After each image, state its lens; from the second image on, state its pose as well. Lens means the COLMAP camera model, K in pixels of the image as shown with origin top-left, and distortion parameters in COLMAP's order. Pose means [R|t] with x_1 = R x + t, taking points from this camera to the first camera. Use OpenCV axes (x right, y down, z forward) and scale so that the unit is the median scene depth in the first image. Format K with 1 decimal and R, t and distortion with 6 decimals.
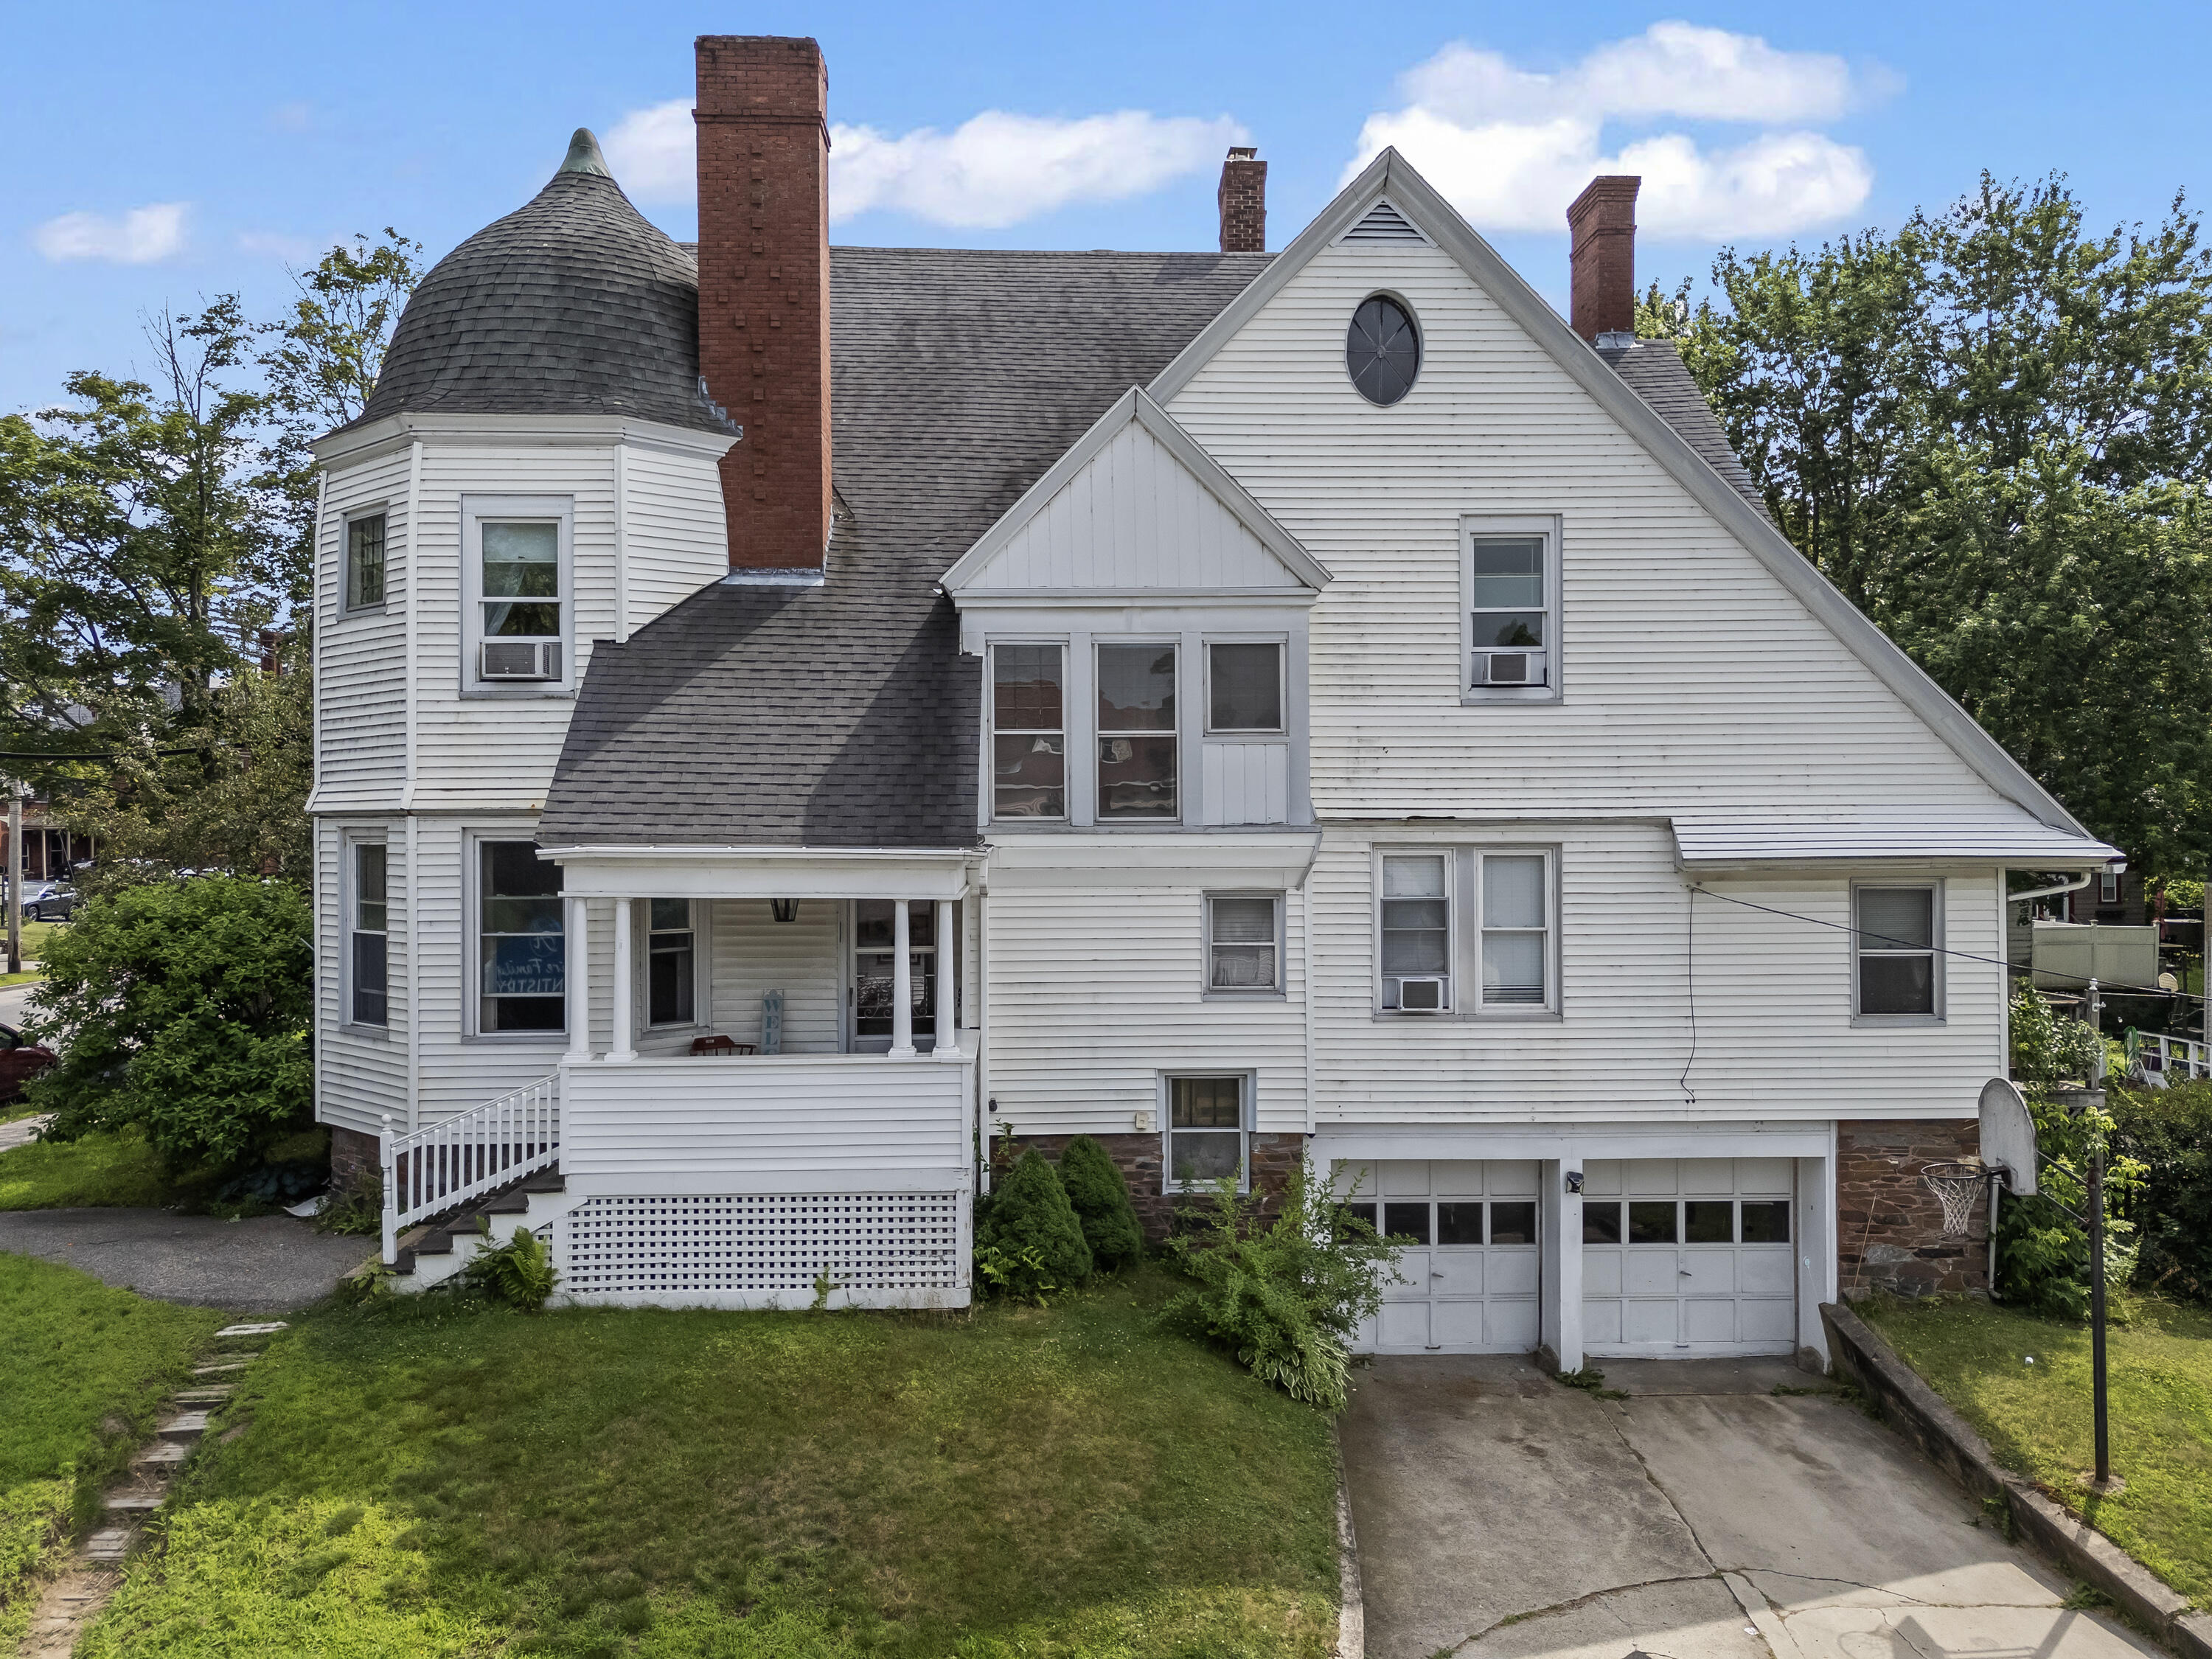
lens RADIAL K [[1626.5, 0, 1108.5], [0, 1626.5, 821.4], [0, 0, 1]] dist [0.071271, -0.059943]
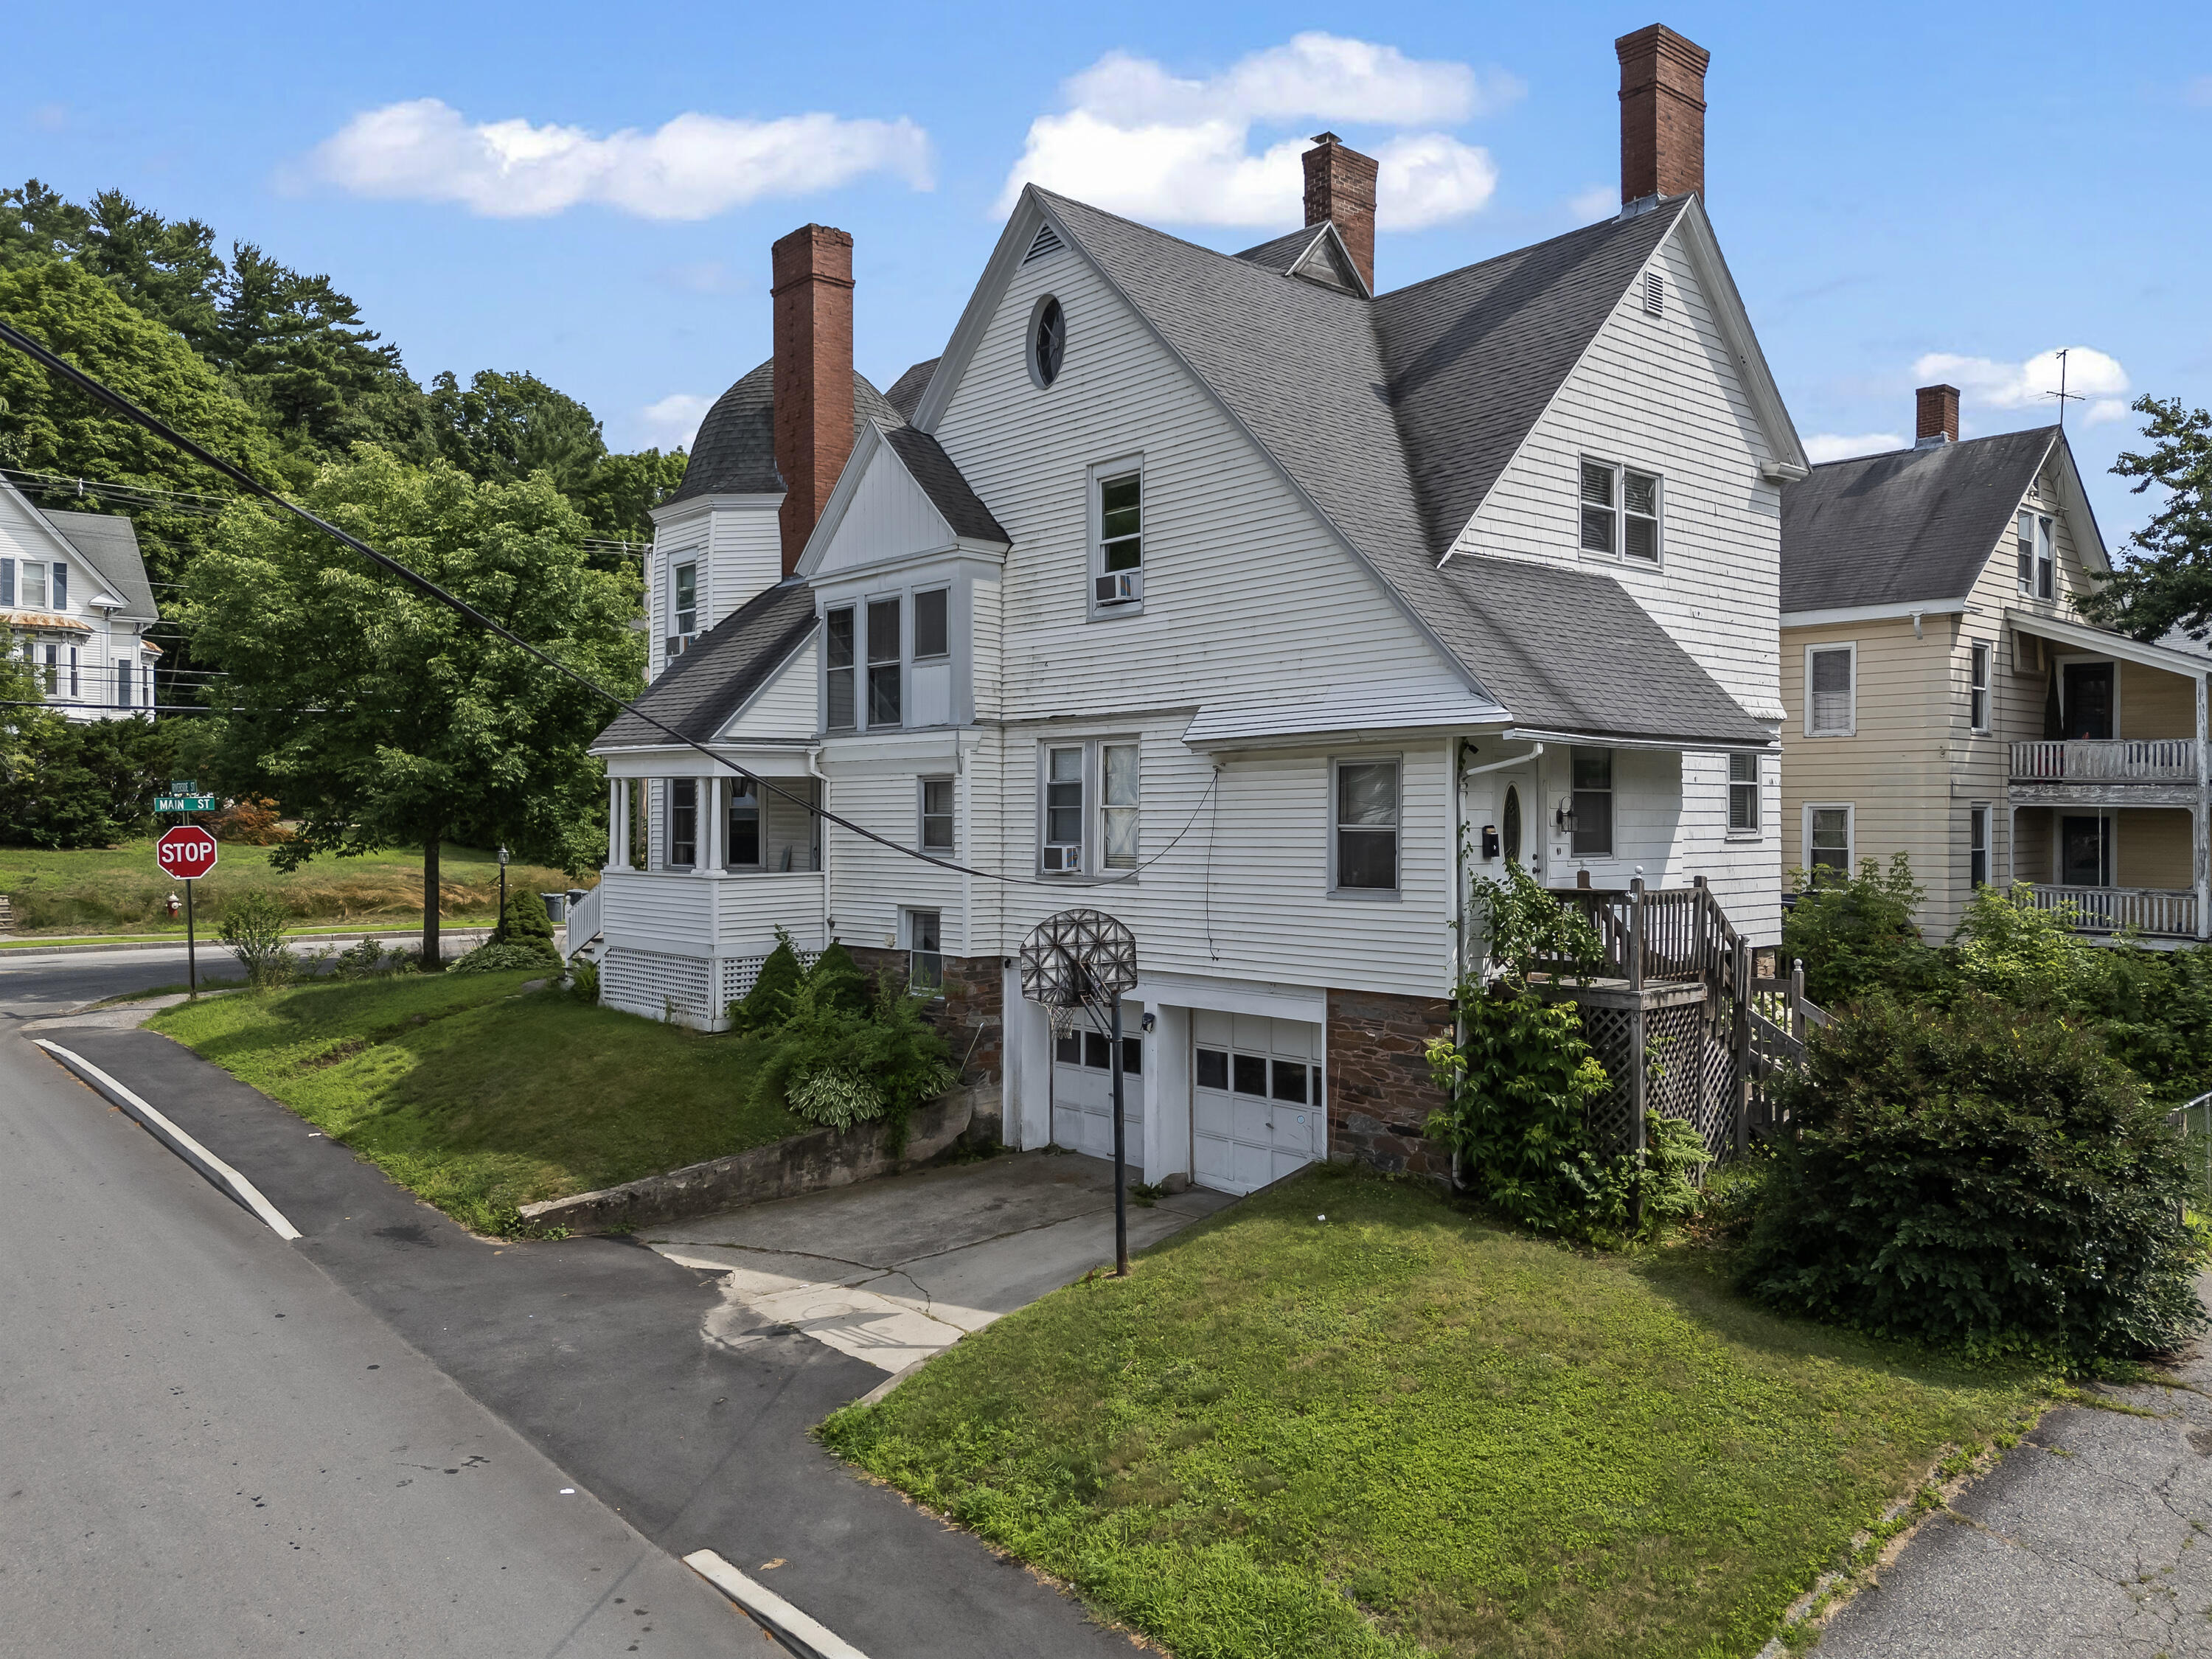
lens RADIAL K [[1626.5, 0, 1111.0], [0, 1626.5, 810.5], [0, 0, 1]] dist [0.071271, -0.059943]
pose [[0.637382, -0.002578, -0.770544, 1.188273], [-0.001146, 0.999990, -0.004293, 0.076035], [0.770547, 0.003620, 0.637373, 0.247432]]
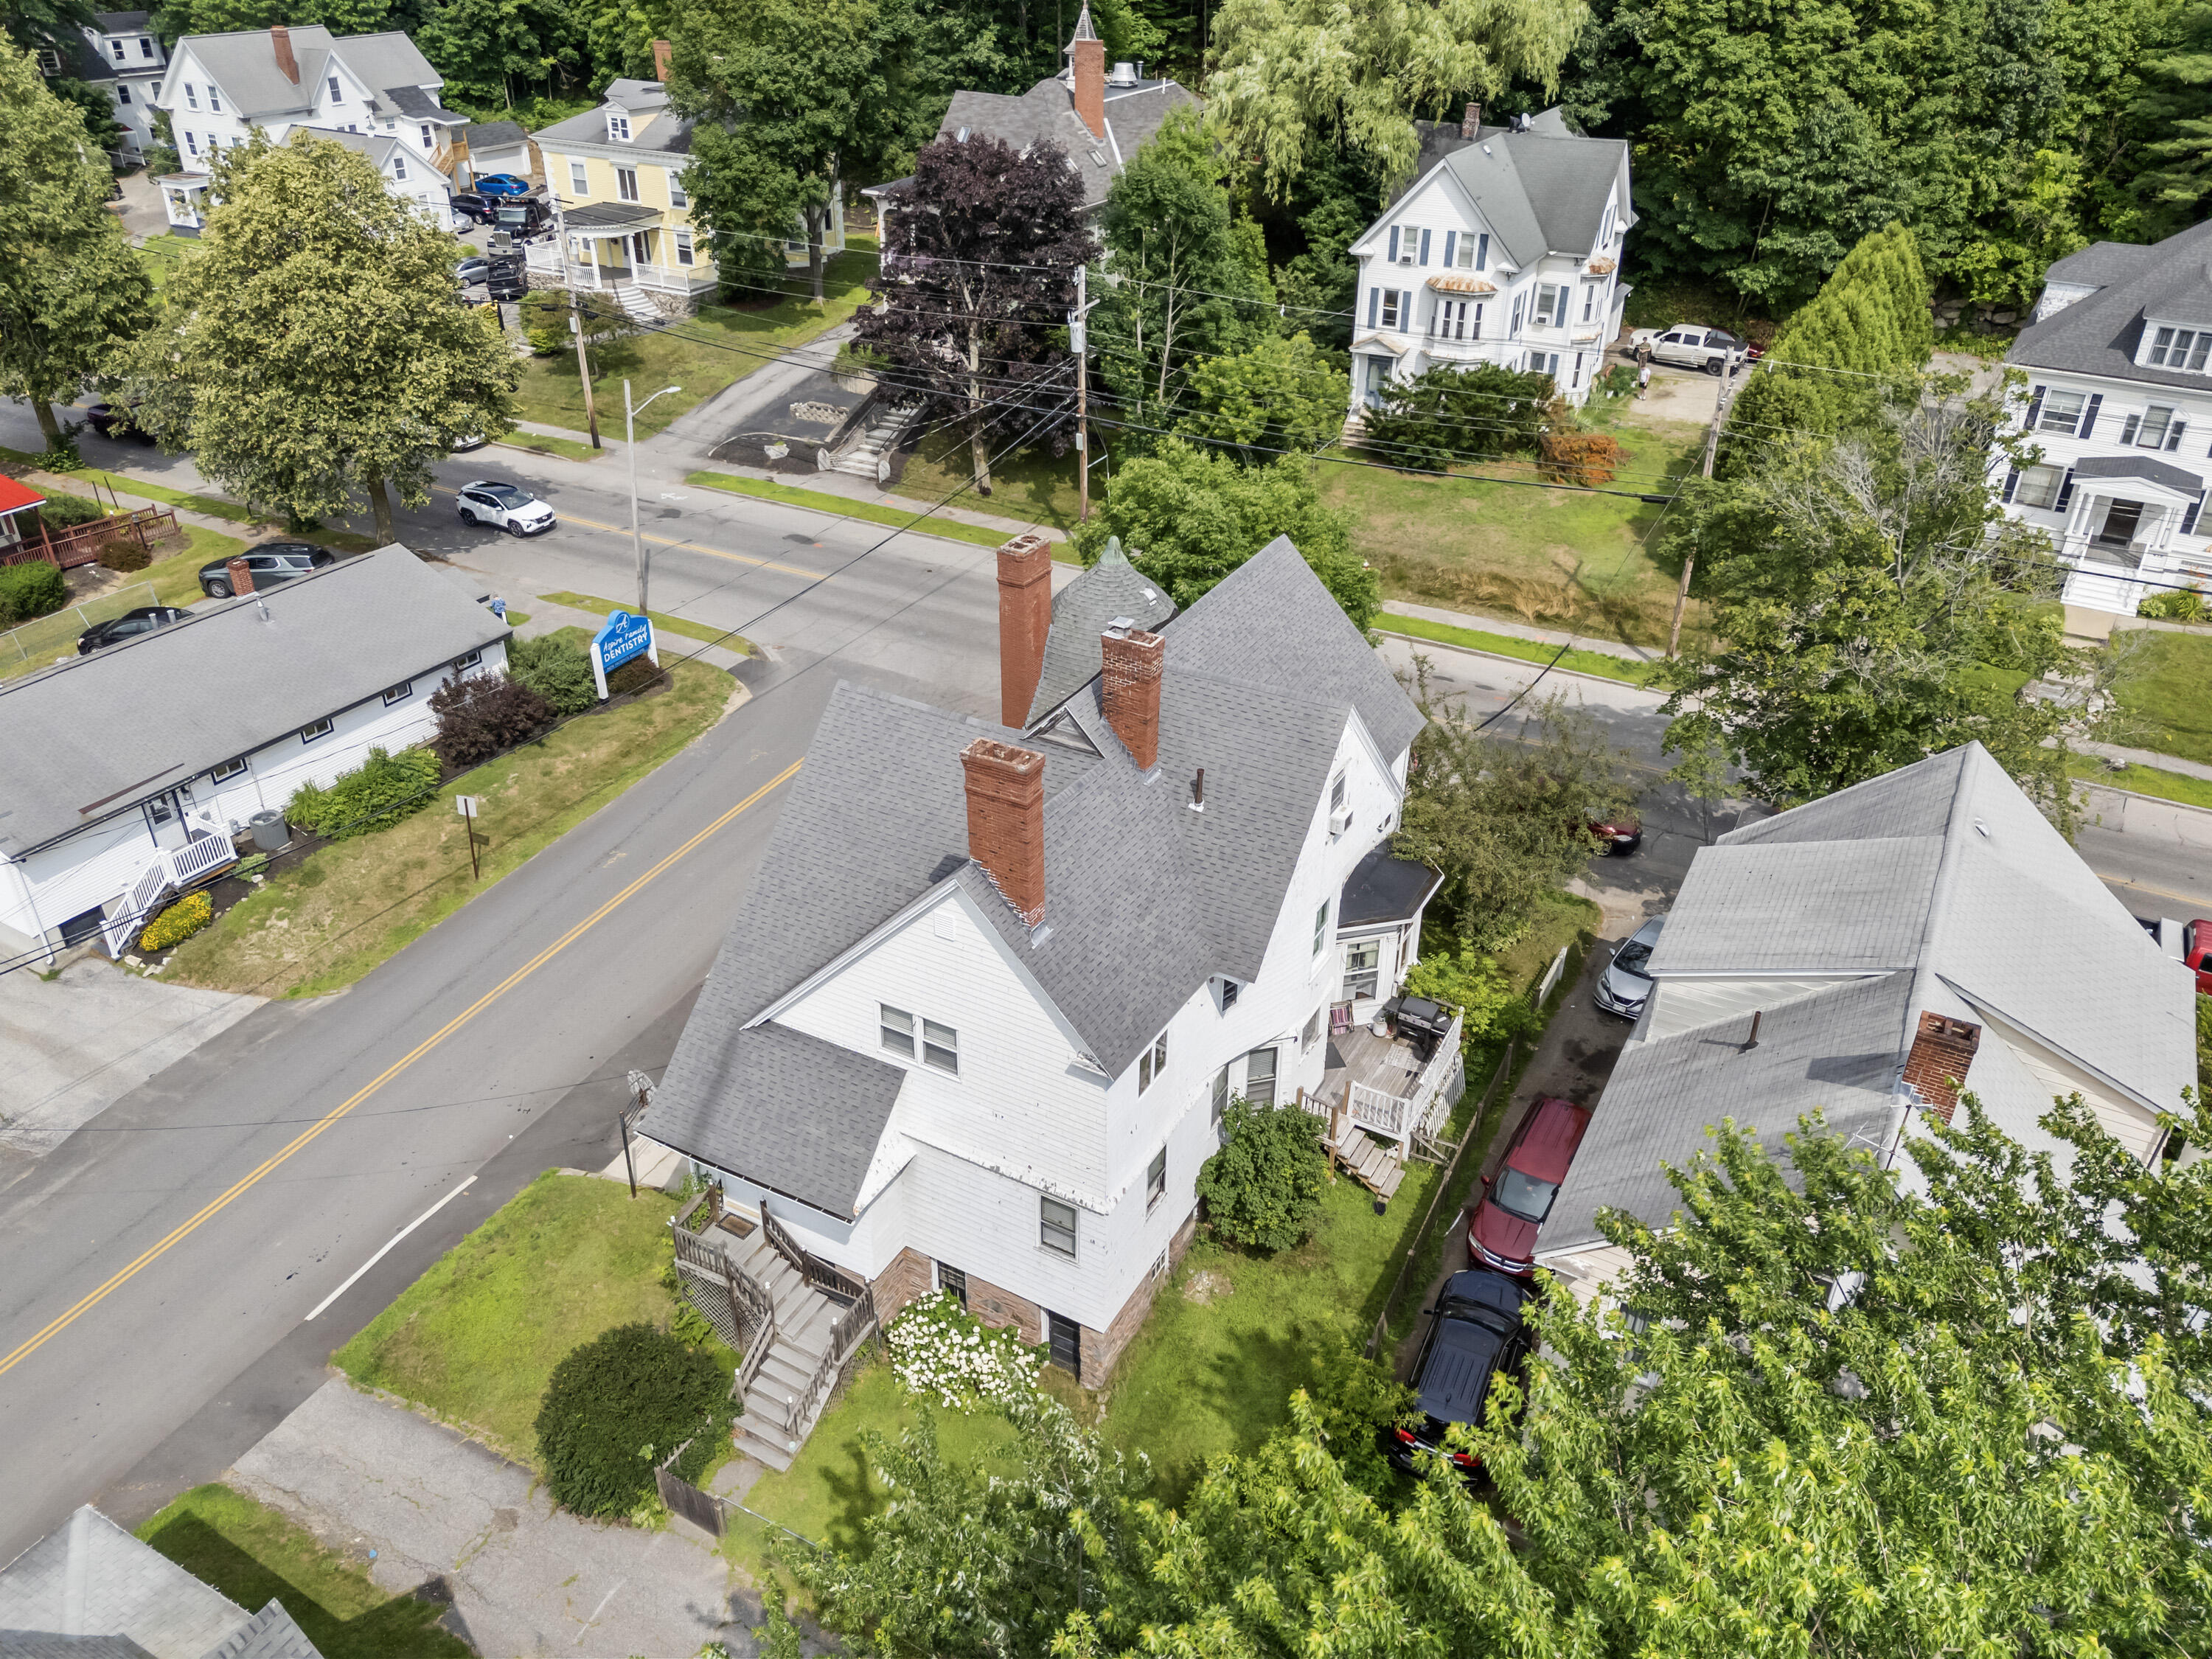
lens RADIAL K [[1626.5, 0, 1109.1], [0, 1626.5, 818.0], [0, 0, 1]] dist [0.071271, -0.059943]
pose [[-0.517956, 0.433614, -0.737361, 1.659691], [-0.020833, 0.855349, 0.517633, -1.416795], [0.855154, 0.283473, -0.433999, 2.319222]]
